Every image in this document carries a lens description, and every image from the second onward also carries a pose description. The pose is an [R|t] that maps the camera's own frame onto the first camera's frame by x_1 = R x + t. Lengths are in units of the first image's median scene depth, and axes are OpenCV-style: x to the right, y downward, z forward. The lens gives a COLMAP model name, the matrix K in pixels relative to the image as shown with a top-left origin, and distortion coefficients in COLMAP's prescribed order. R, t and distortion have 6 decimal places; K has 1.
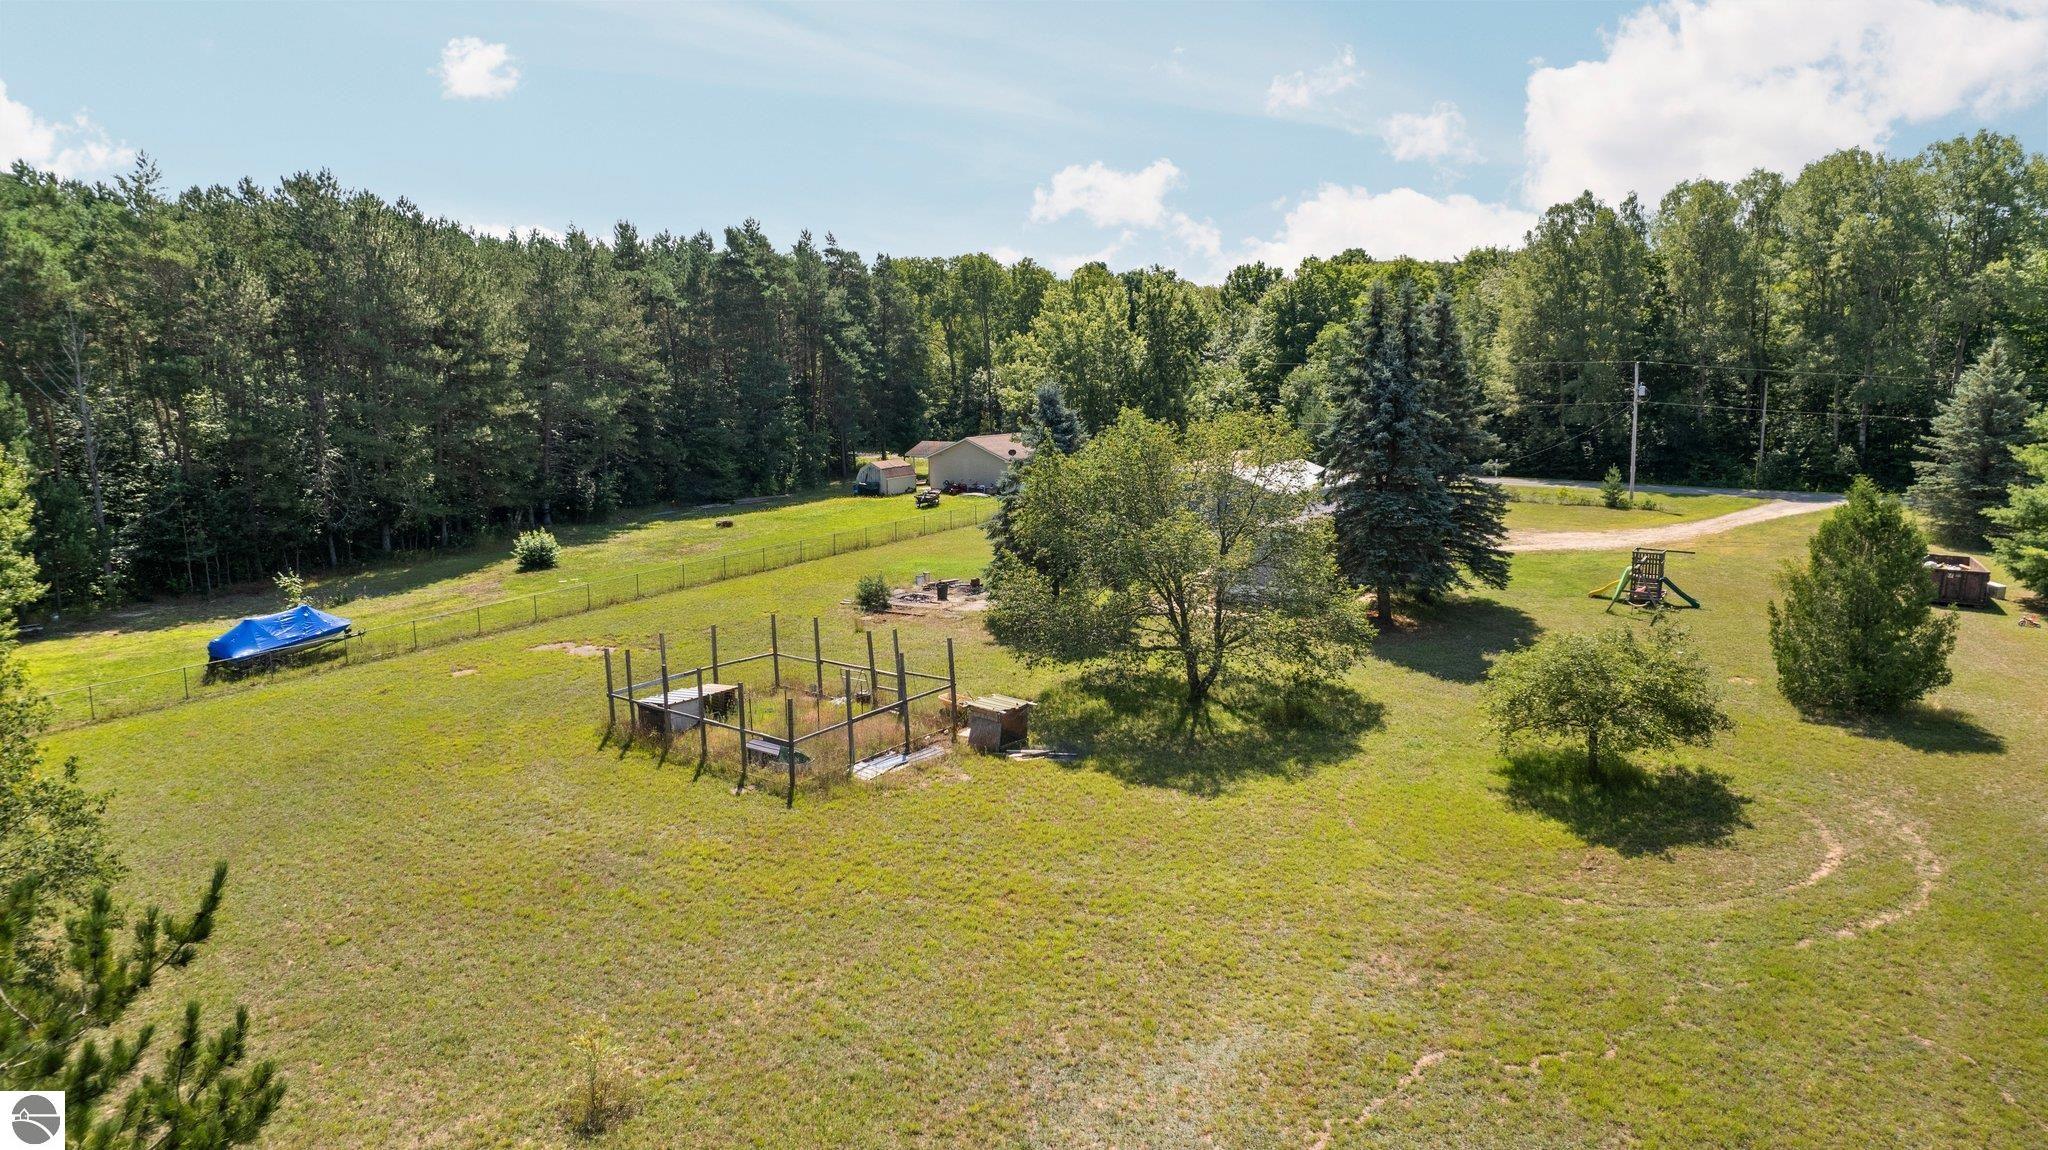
lens RADIAL K [[1312.4, 0, 1050.2], [0, 1312.4, 583.8], [0, 0, 1]] dist [-0.072056, 0.065255]
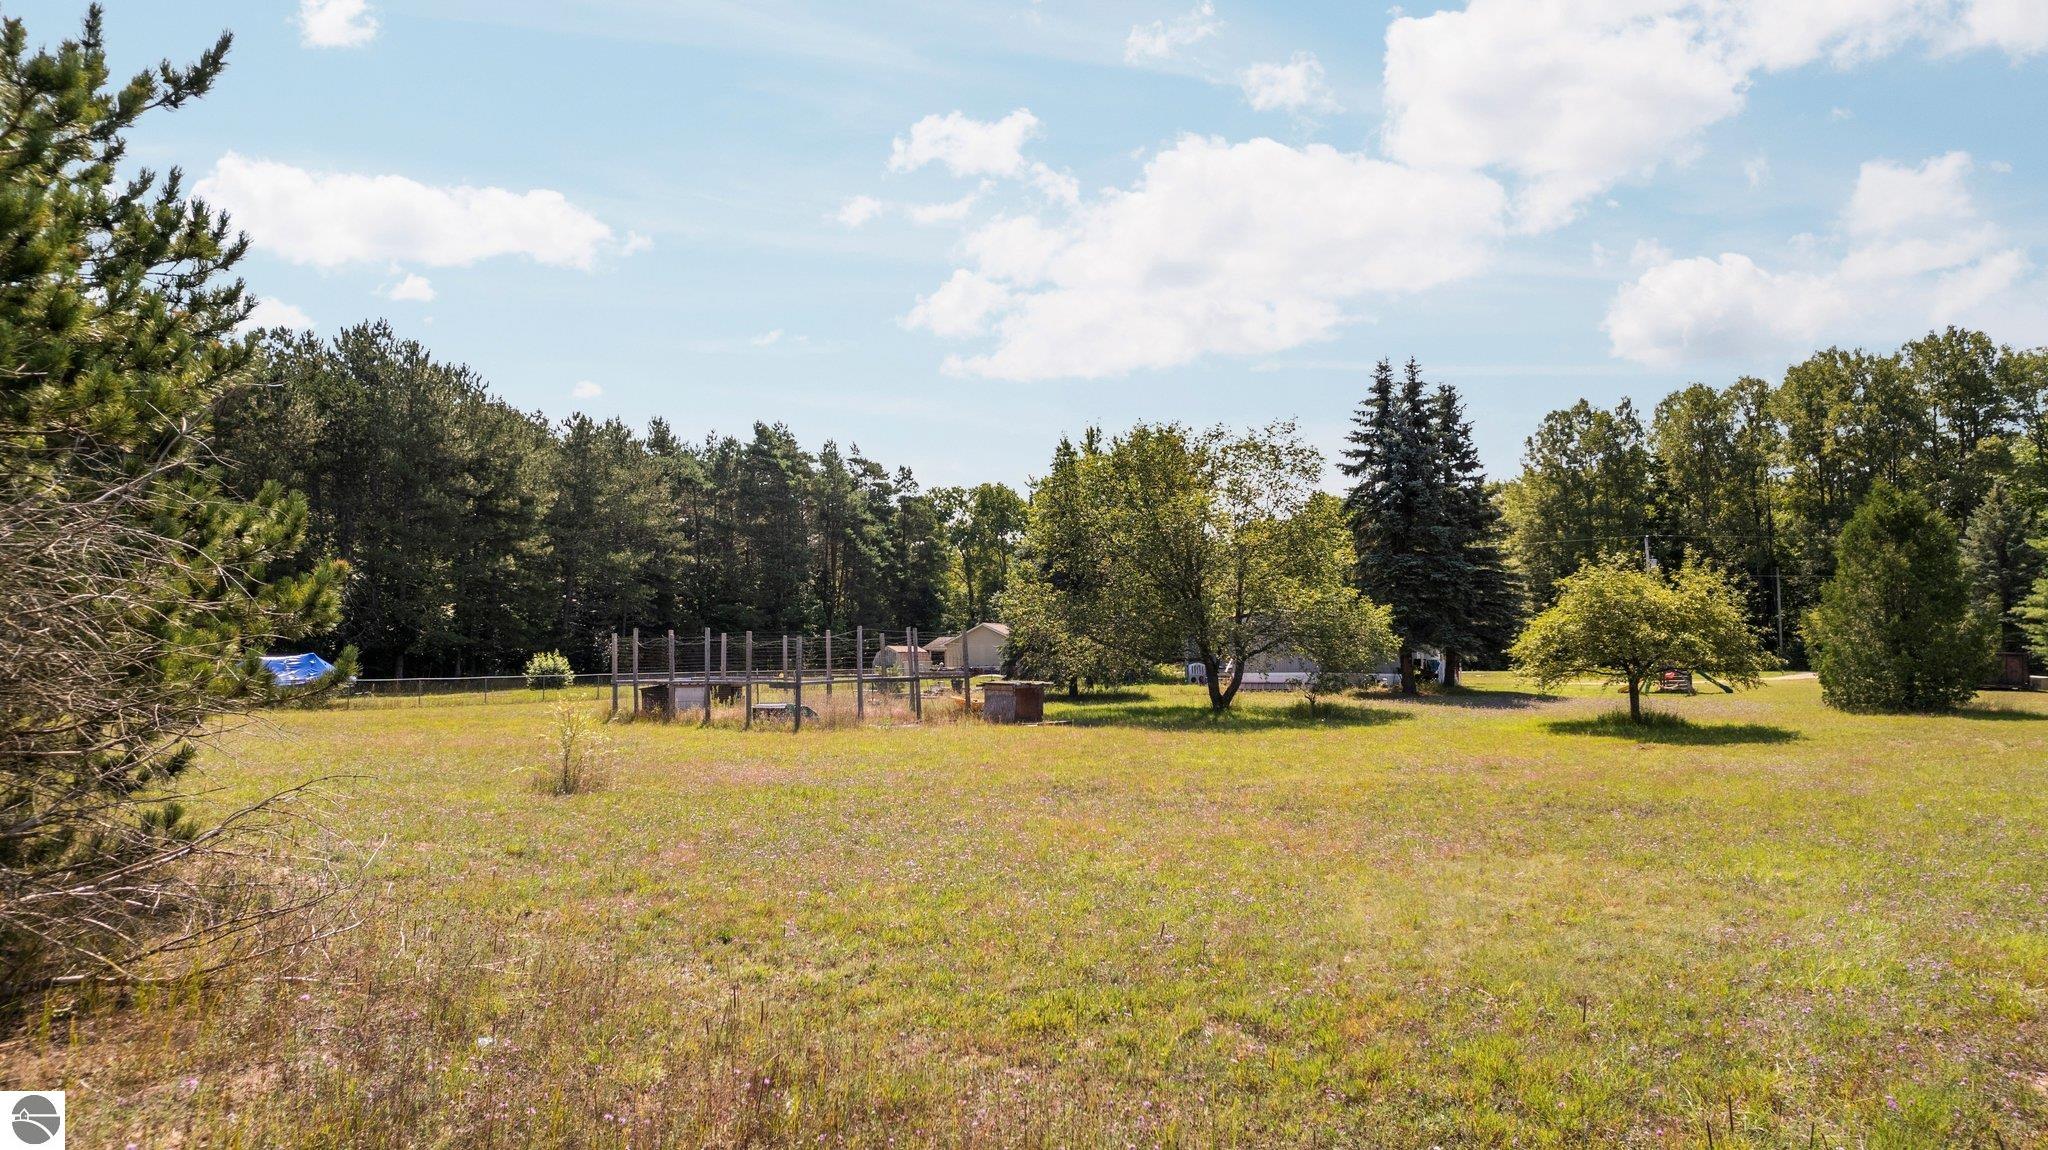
lens RADIAL K [[1312.4, 0, 1050.2], [0, 1312.4, 583.8], [0, 0, 1]] dist [-0.072056, 0.065255]
pose [[0.999922, -0.000987, -0.012411, -0.000165], [-0.001974, 0.971660, -0.236373, 0.098769], [0.012293, 0.236379, 0.971583, 0.016999]]
